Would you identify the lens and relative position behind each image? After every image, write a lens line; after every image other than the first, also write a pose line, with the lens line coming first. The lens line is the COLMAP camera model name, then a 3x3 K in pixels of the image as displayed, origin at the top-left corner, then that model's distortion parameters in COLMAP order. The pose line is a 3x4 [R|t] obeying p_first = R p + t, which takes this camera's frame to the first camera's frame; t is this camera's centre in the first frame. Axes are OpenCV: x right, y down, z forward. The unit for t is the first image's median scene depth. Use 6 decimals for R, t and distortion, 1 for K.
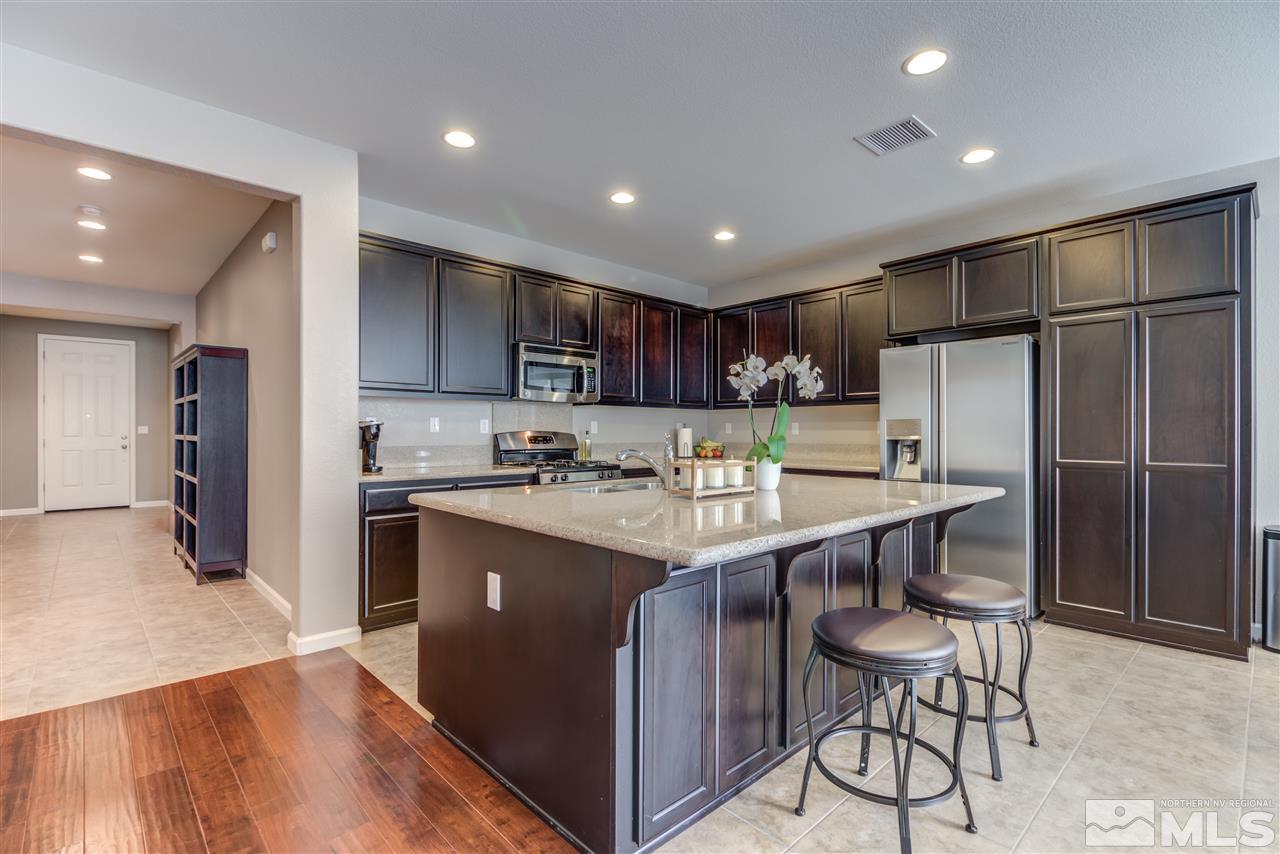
lens RADIAL K [[586.3, 0, 639.1], [0, 586.3, 430.2], [0, 0, 1]] dist [-0.000197, -0.000520]
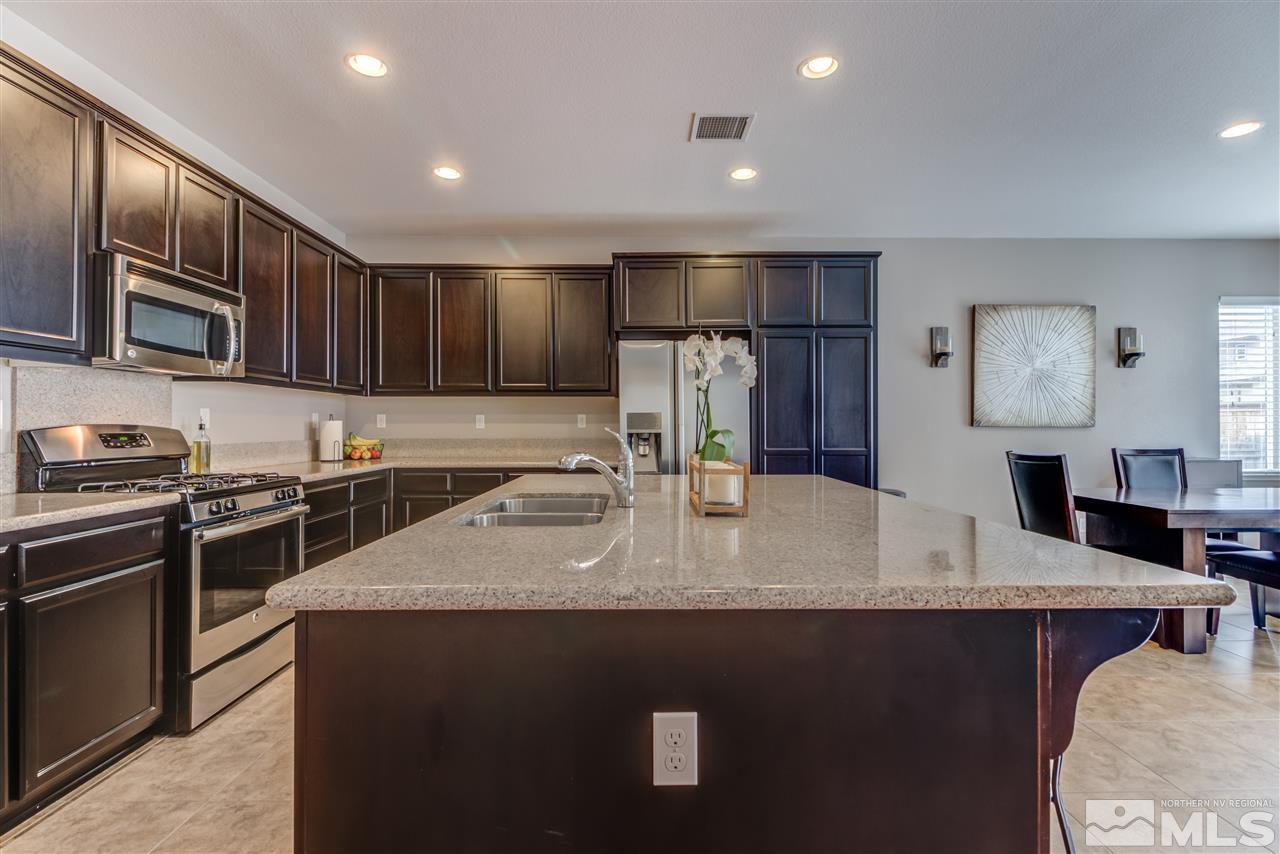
lens RADIAL K [[592.4, 0, 644.7], [0, 592.4, 422.7], [0, 0, 1]] dist [0.001734, -0.001602]
pose [[0.670629, 0.002793, 0.741788, -0.264890], [-0.001005, 0.999995, -0.002857, 0.001202], [-0.741792, 0.001170, 0.670628, 0.285897]]
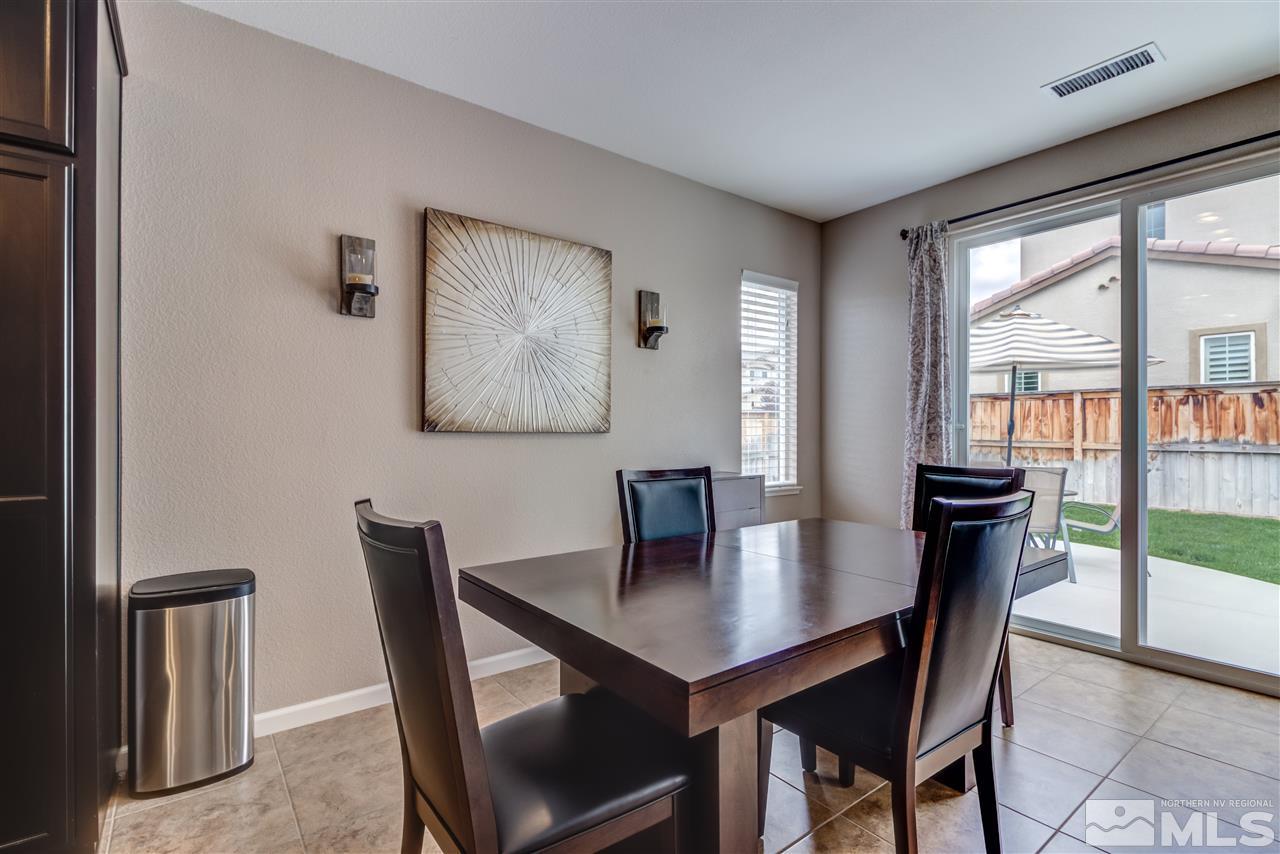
lens RADIAL K [[586.3, 0, 639.1], [0, 586.3, 430.2], [0, 0, 1]] dist [-0.000197, -0.000520]
pose [[0.102174, 0.000225, 0.994766, 0.365339], [-0.002993, 0.999996, 0.000081, 0.002154], [-0.994762, -0.002986, 0.102174, 0.292829]]
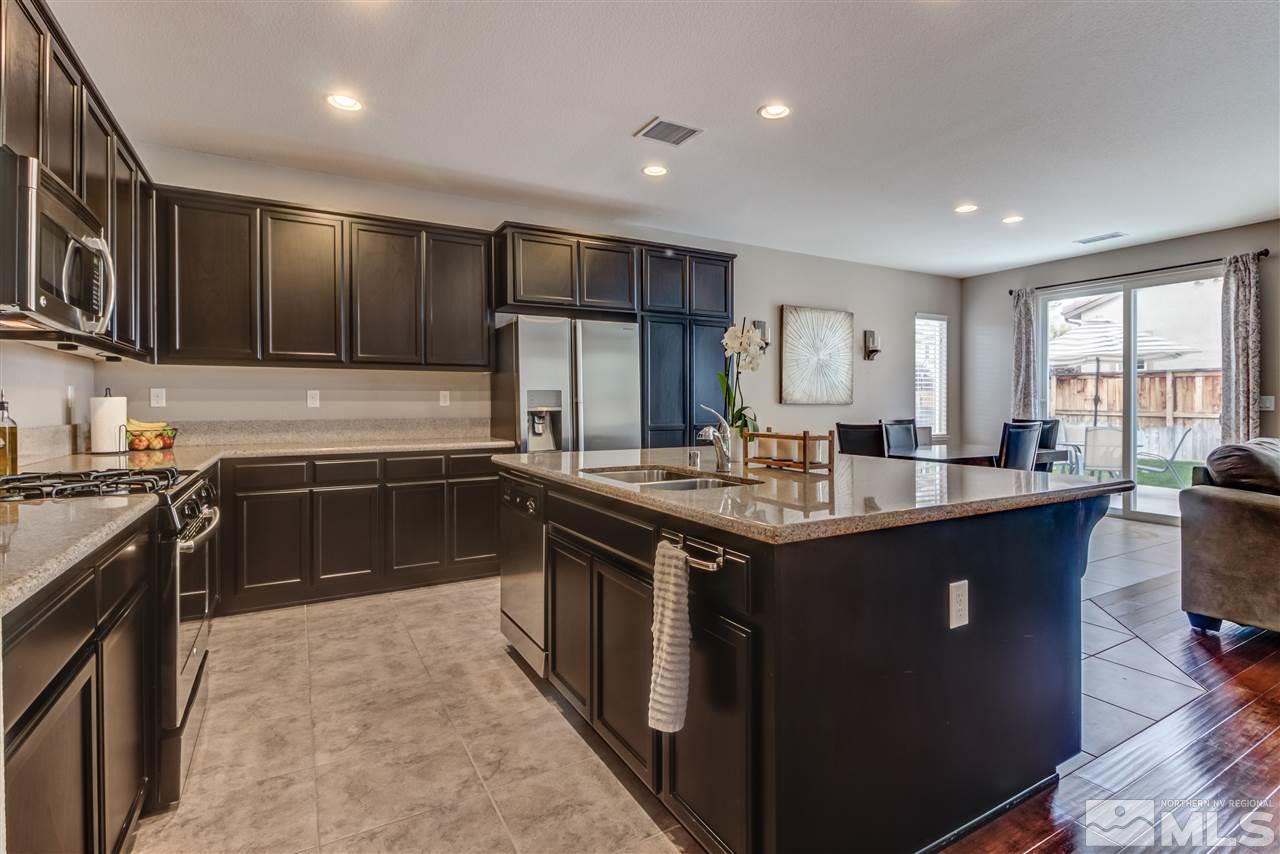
lens RADIAL K [[630.0, 0, 685.2], [0, 630.0, 407.8], [0, 0, 1]] dist [0.001466, -0.000530]
pose [[0.192878, -0.007389, 0.981195, -0.479976], [-0.000731, 0.999970, 0.007674, 0.002173], [-0.981222, -0.002198, 0.192867, 0.501003]]
